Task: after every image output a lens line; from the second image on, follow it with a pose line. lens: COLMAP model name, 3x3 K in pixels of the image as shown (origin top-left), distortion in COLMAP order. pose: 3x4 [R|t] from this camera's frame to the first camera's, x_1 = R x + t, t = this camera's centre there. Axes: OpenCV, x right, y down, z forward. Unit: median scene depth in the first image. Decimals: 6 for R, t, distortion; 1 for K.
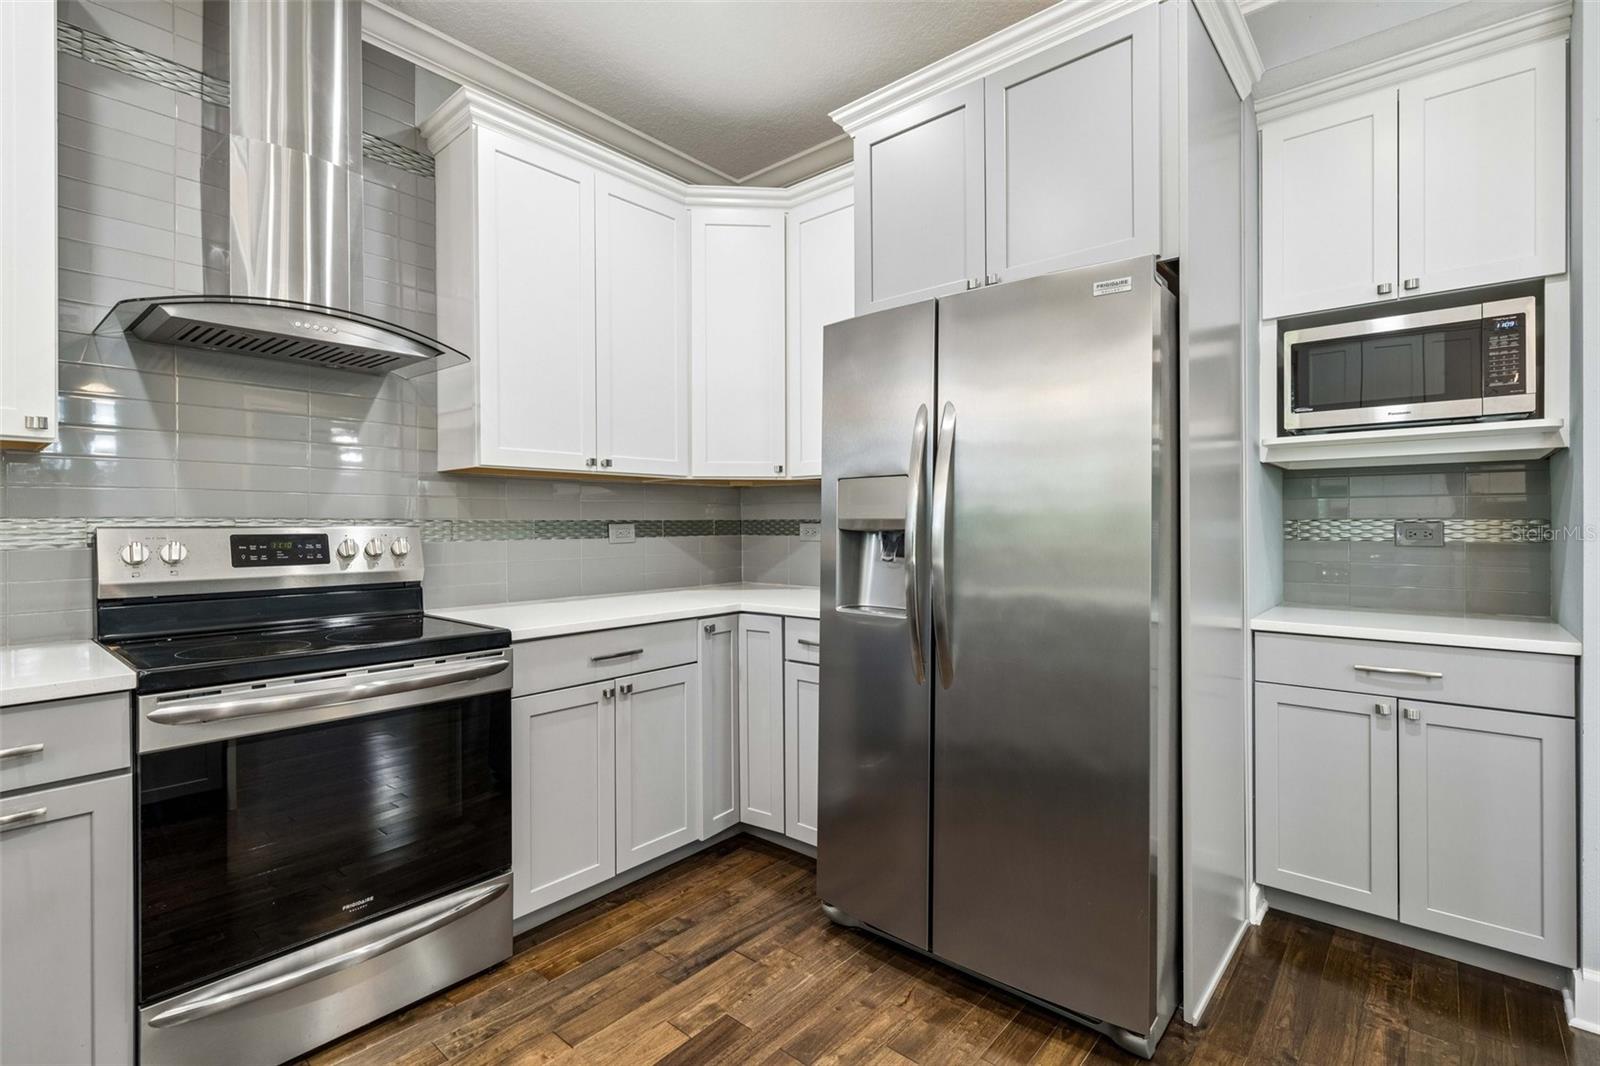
lens RADIAL K [[726.2, 0, 803.0], [0, 726.2, 528.5], [0, 0, 1]] dist [-0.004675, 0.002254]
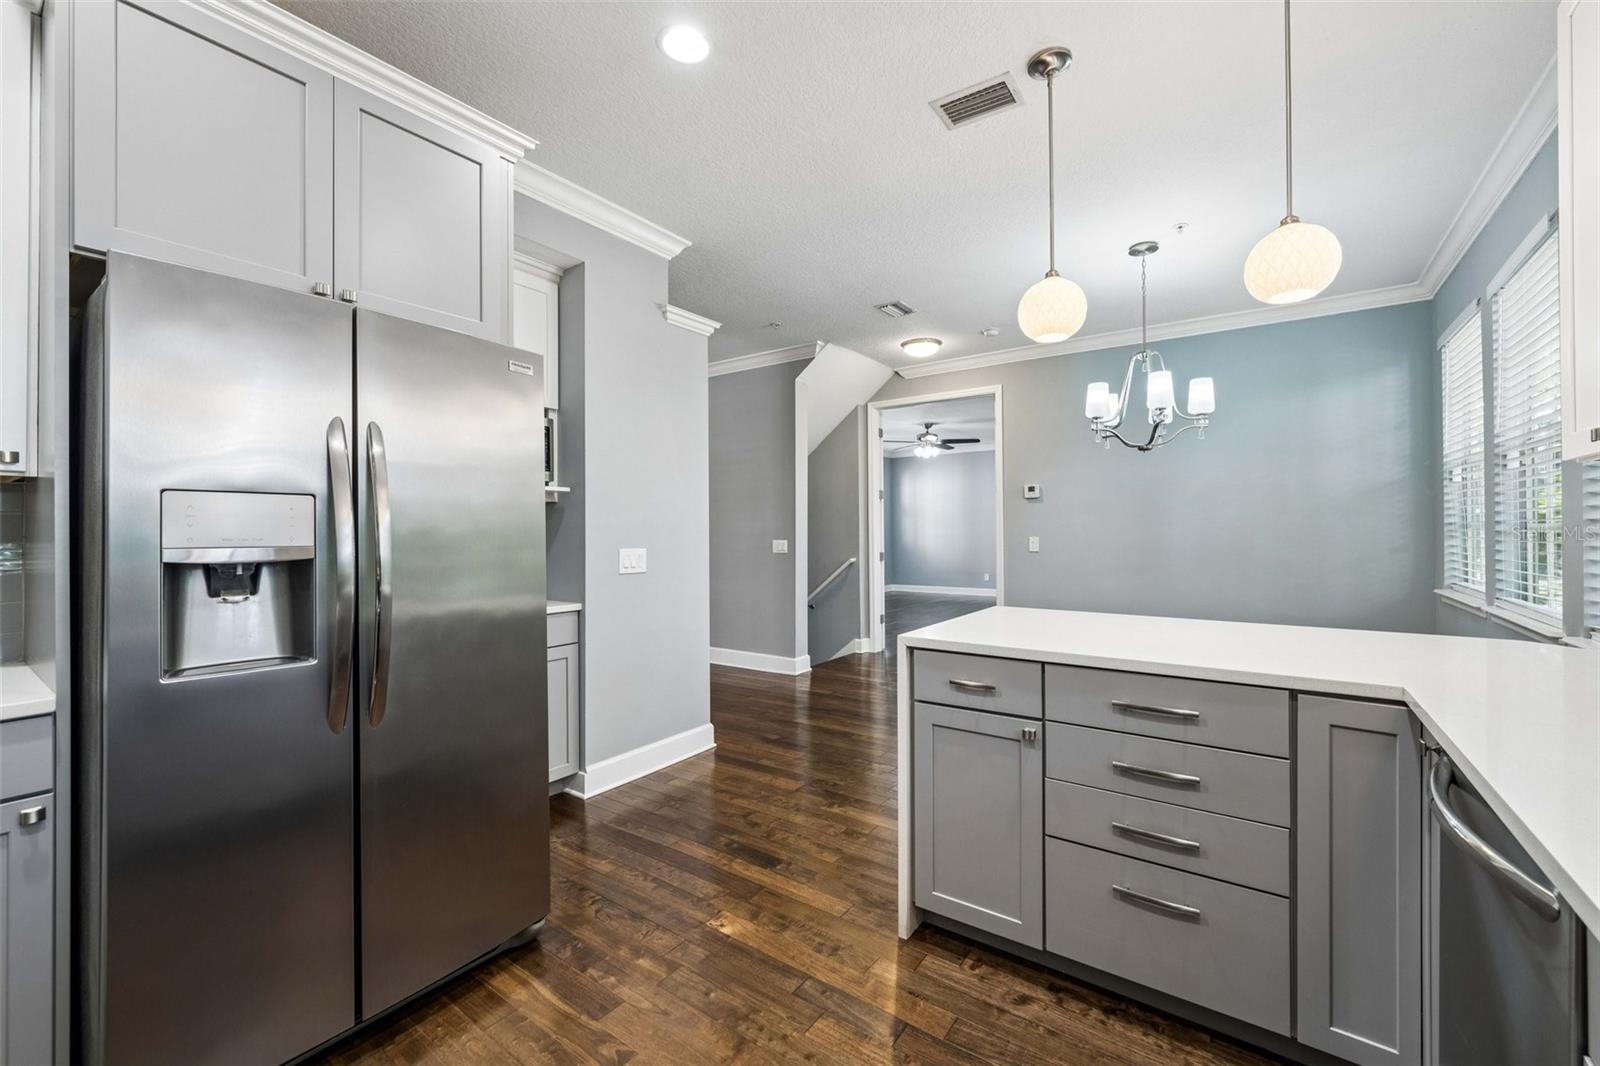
lens RADIAL K [[650.0, 0, 813.0], [0, 650.0, 530.4], [0, 0, 1]] dist [-0.000895, 0.000426]
pose [[-0.092109, 0.007193, 0.995723, -0.653597], [0.015185, 0.999868, -0.005819, -0.018746], [-0.995633, 0.014584, -0.092206, 0.471171]]
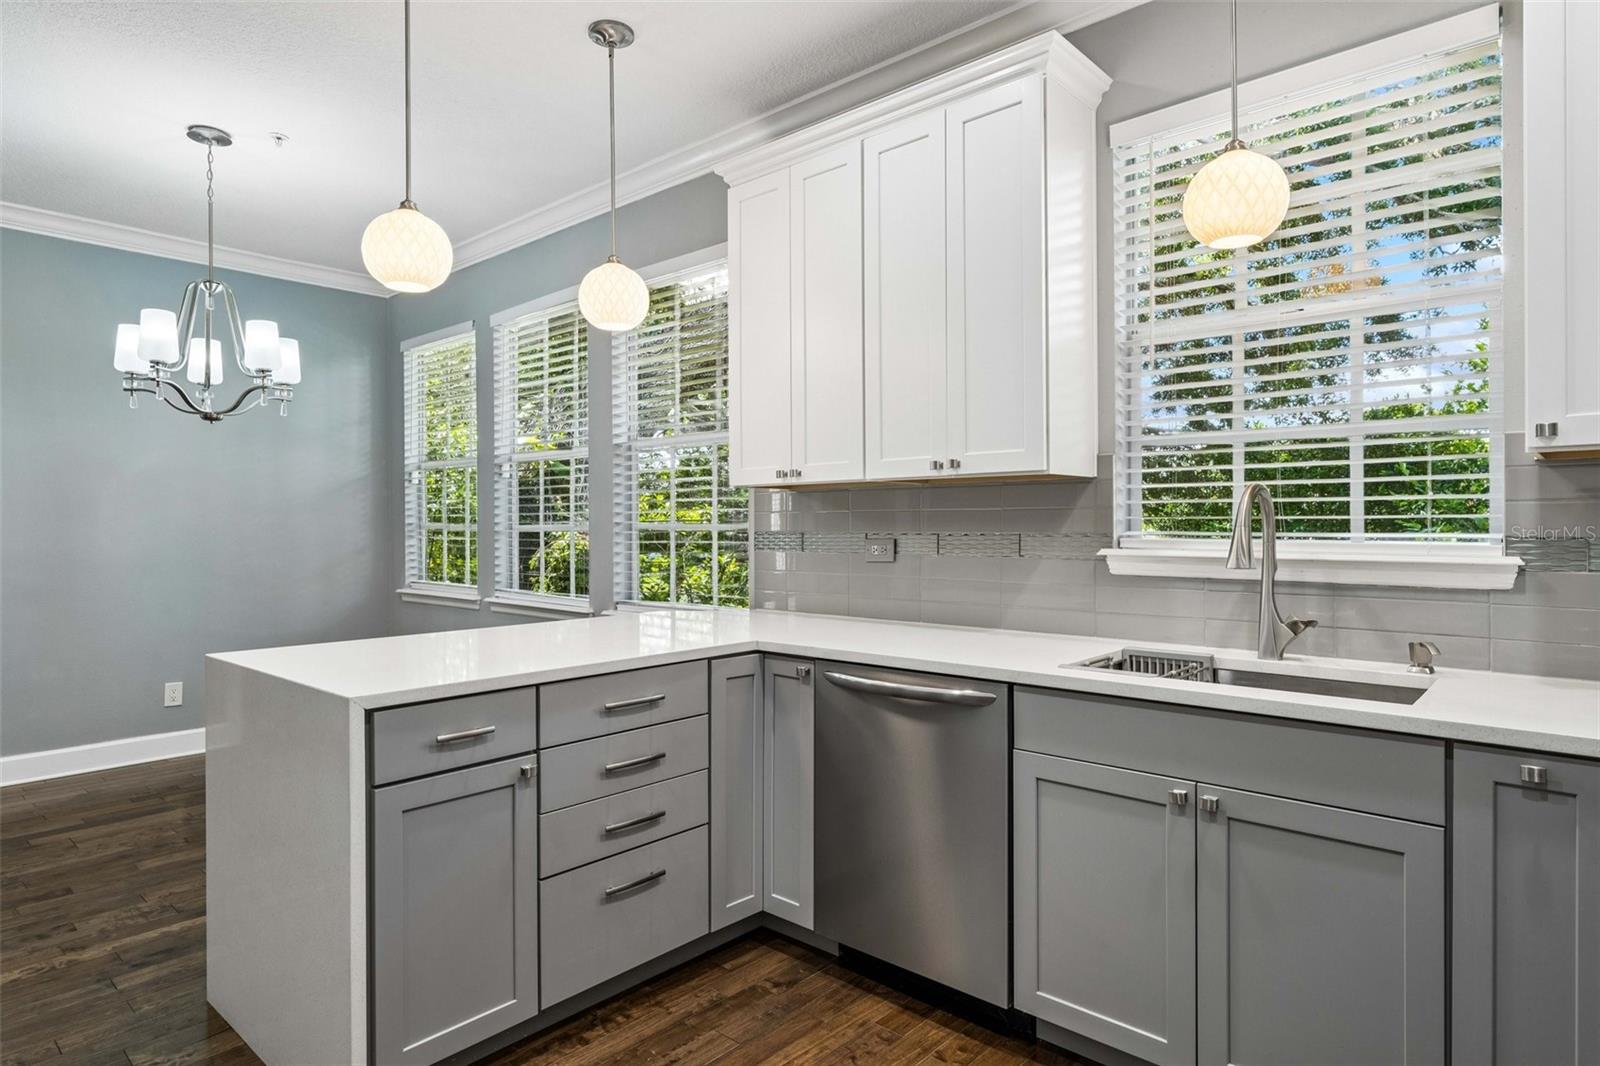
lens RADIAL K [[885.2, 0, 815.1], [0, 885.2, 528.3], [0, 0, 1]] dist [-0.001175, -0.004861]
pose [[-0.999889, 0.008929, 0.011925, -0.148375], [0.009103, 0.999851, 0.014657, -0.037223], [-0.011792, 0.014764, -0.999821, 1.120185]]
